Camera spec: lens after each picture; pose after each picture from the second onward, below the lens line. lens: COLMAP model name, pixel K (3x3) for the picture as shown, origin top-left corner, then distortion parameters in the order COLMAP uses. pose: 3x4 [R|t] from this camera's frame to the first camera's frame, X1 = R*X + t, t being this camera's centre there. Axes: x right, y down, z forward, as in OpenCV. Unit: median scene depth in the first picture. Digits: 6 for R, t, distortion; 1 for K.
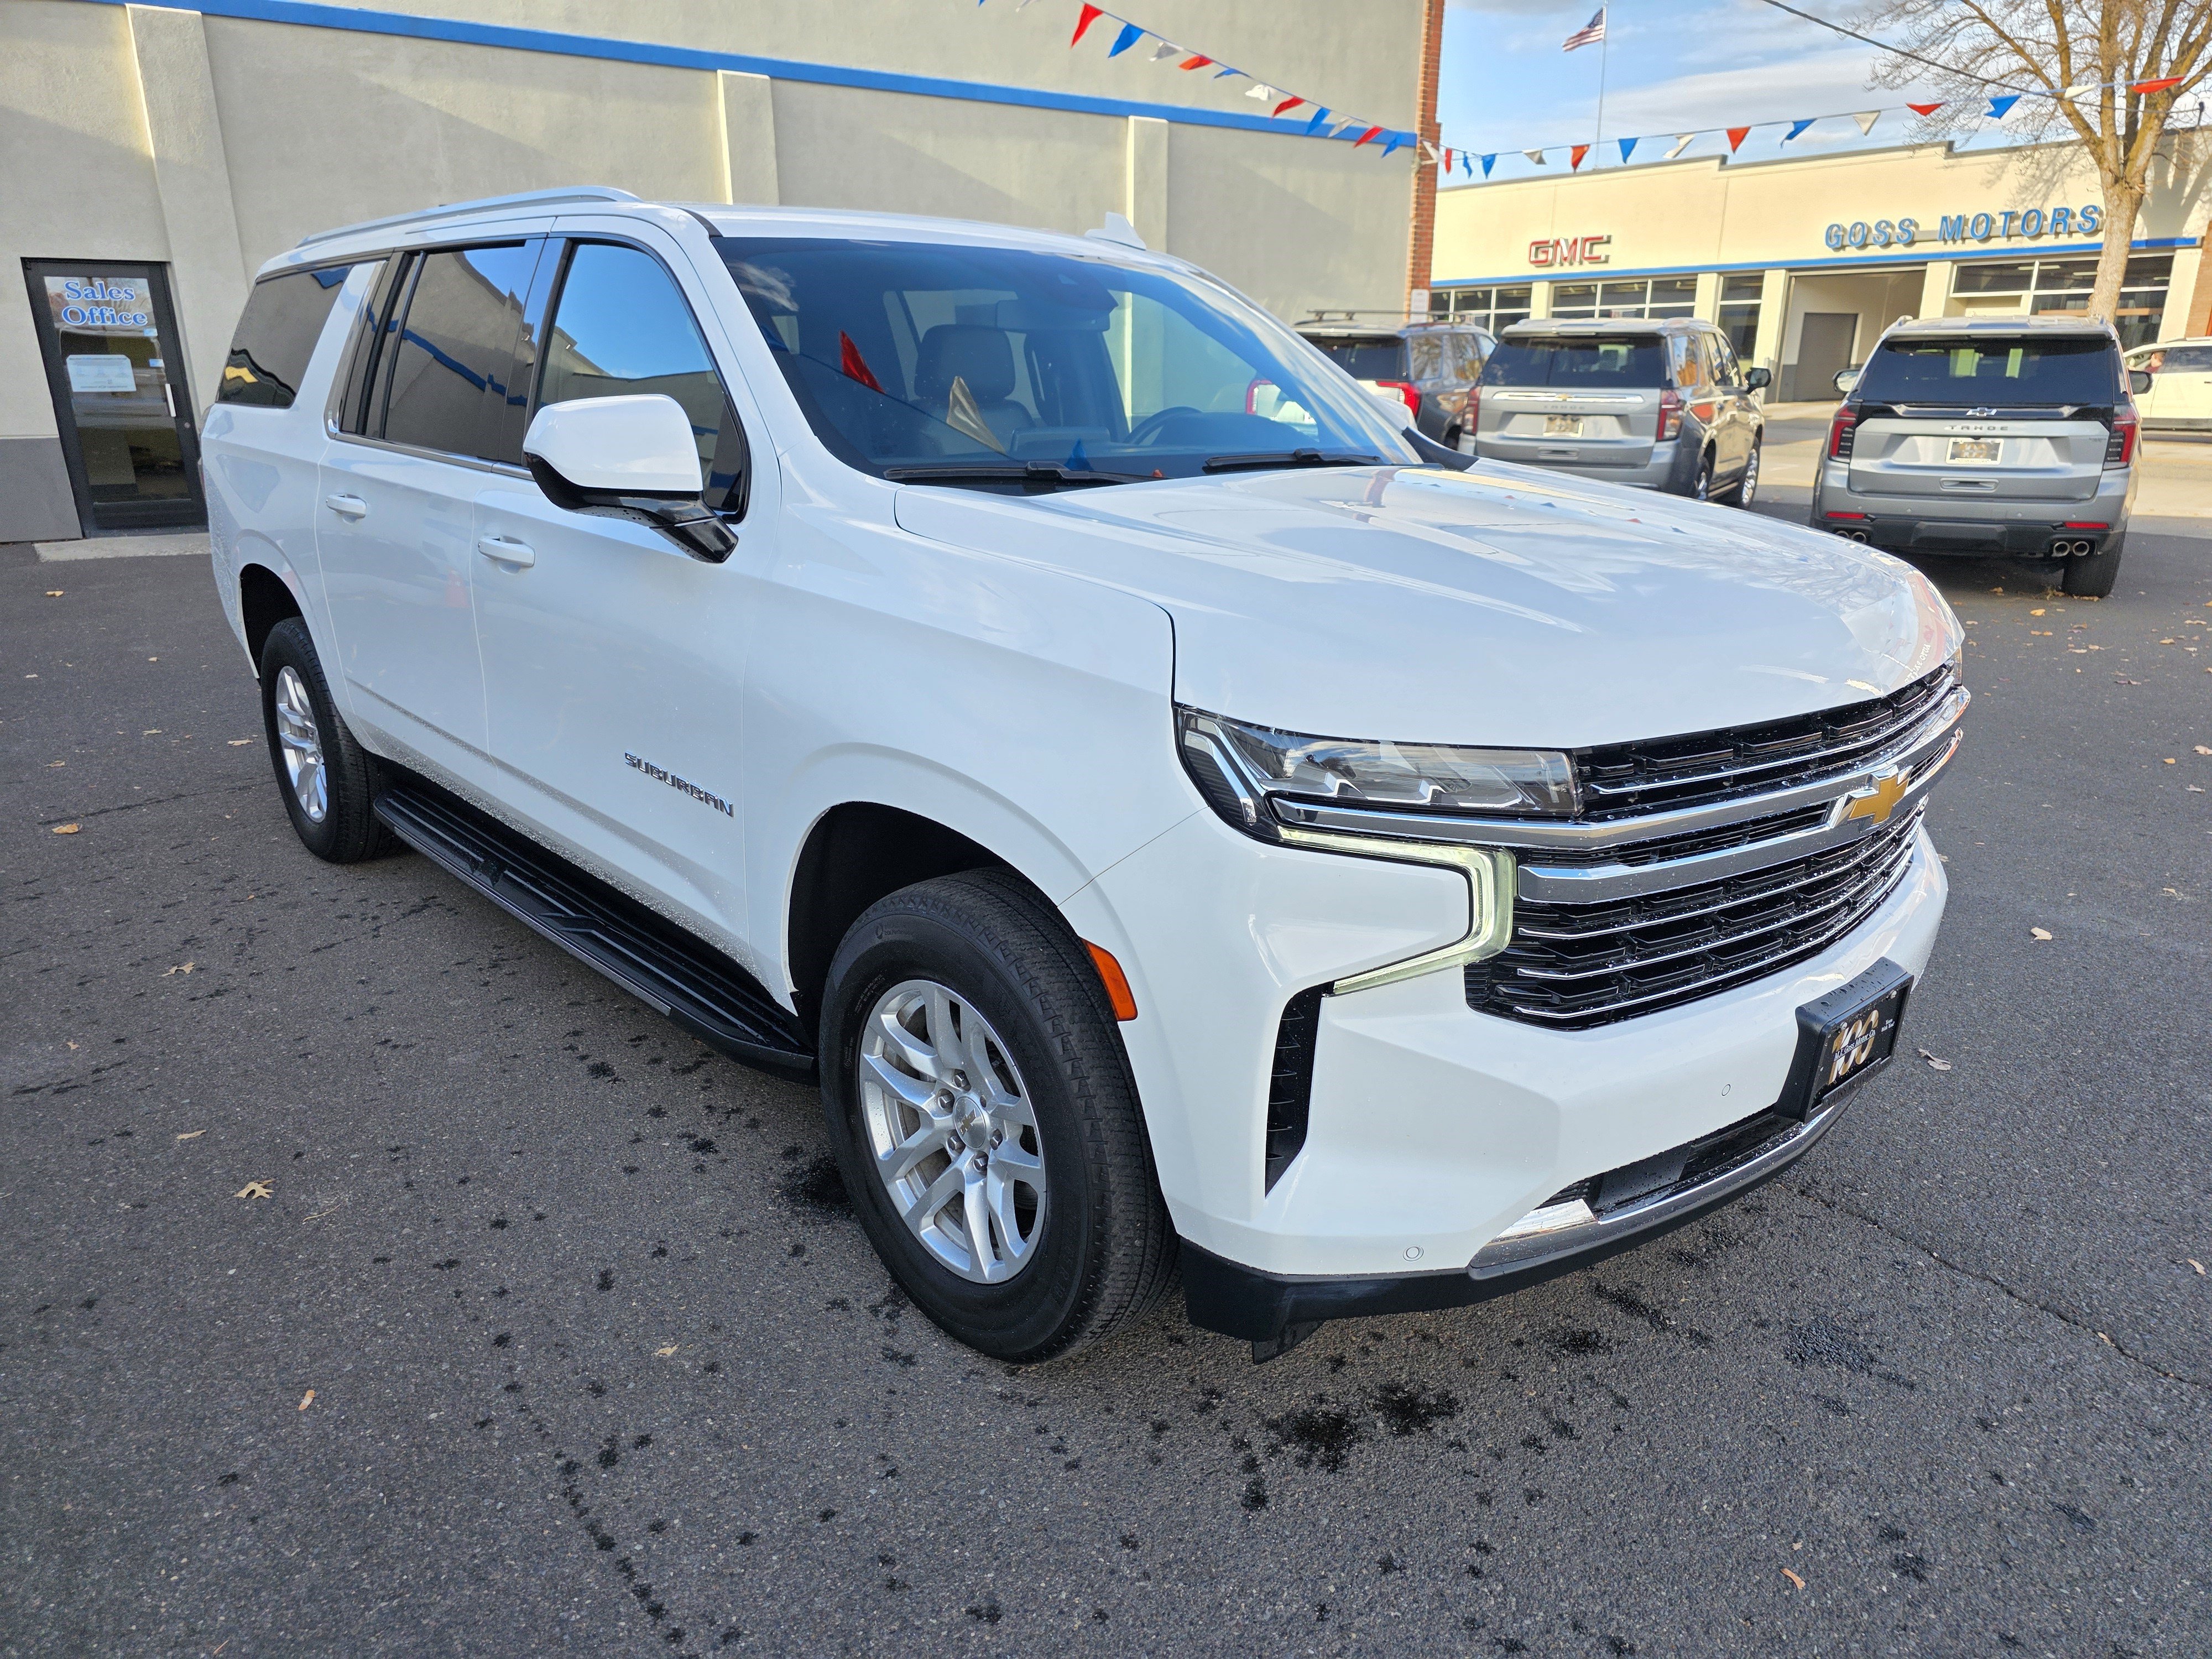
lens RADIAL K [[1575.9, 0, 1119.8], [0, 1575.9, 832.3], [0, 0, 1]] dist [0.052024, -0.038764]
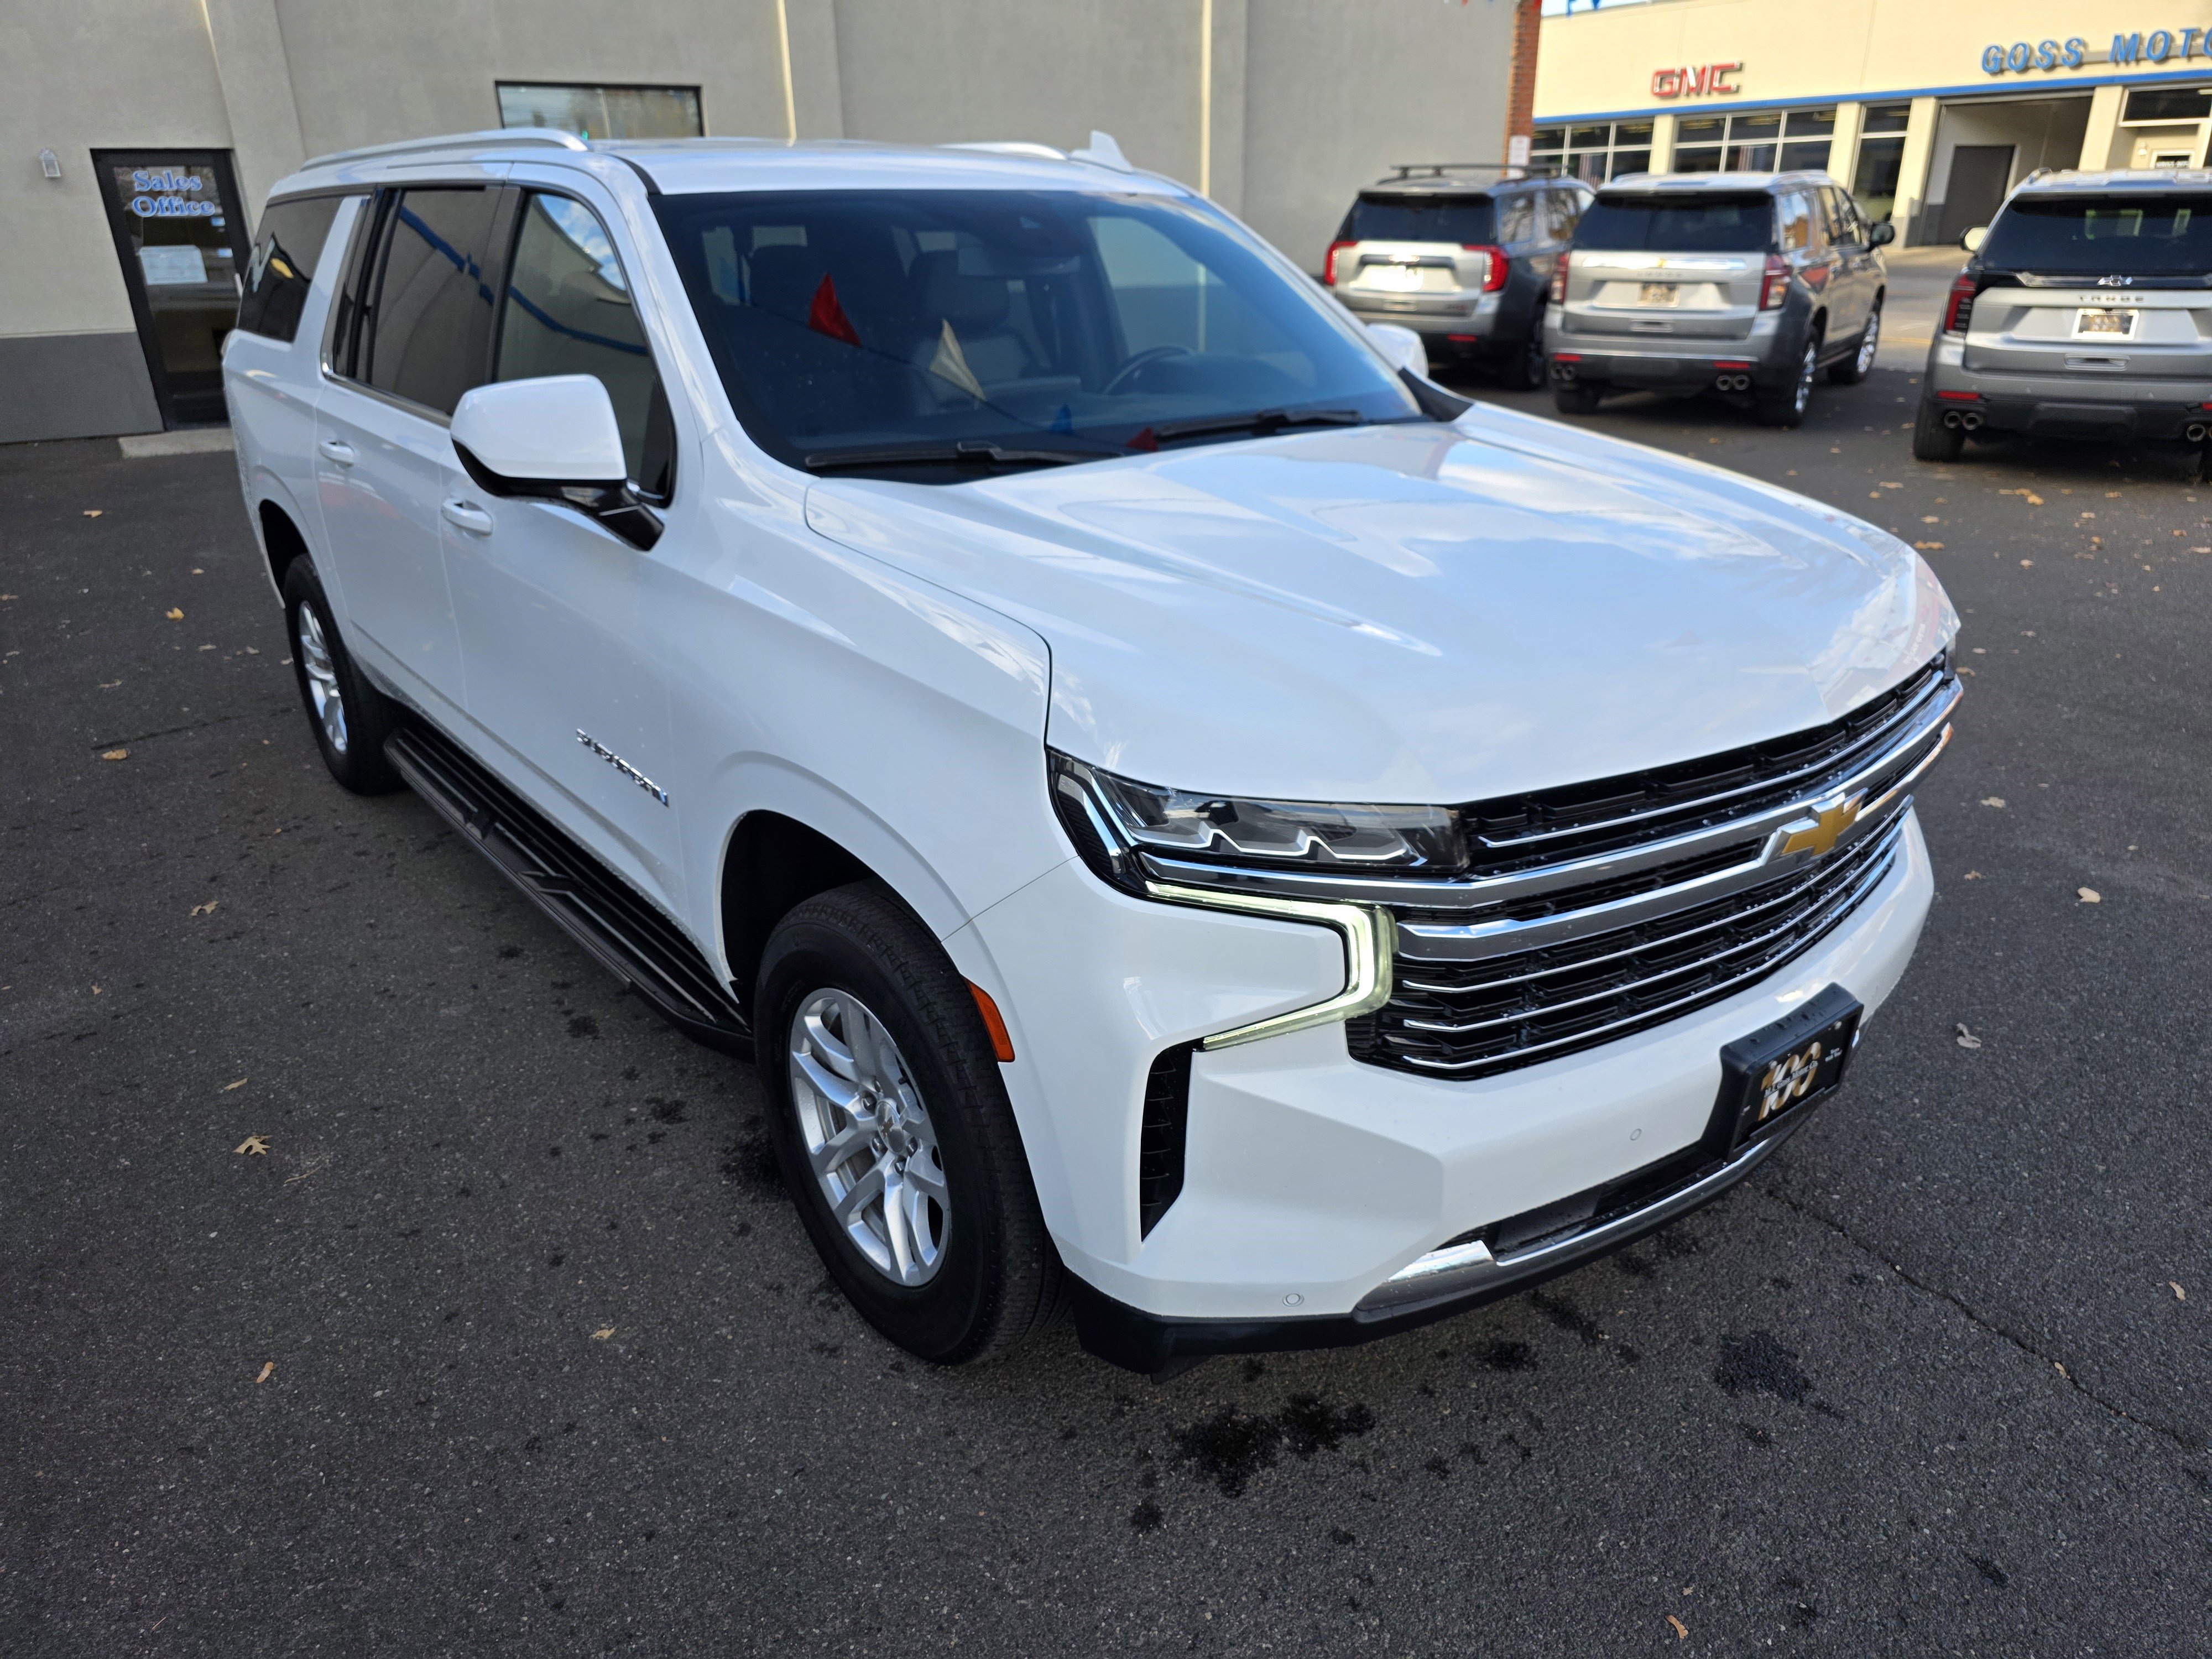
lens RADIAL K [[1588.6, 0, 1108.5], [0, 1588.6, 834.8], [0, 0, 1]] dist [0.044274, -0.036757]
pose [[0.996858, 0.011670, -0.078346, 0.117633], [-0.004192, 0.995474, 0.094941, -0.095036], [0.079100, -0.094315, 0.992395, 0.024745]]
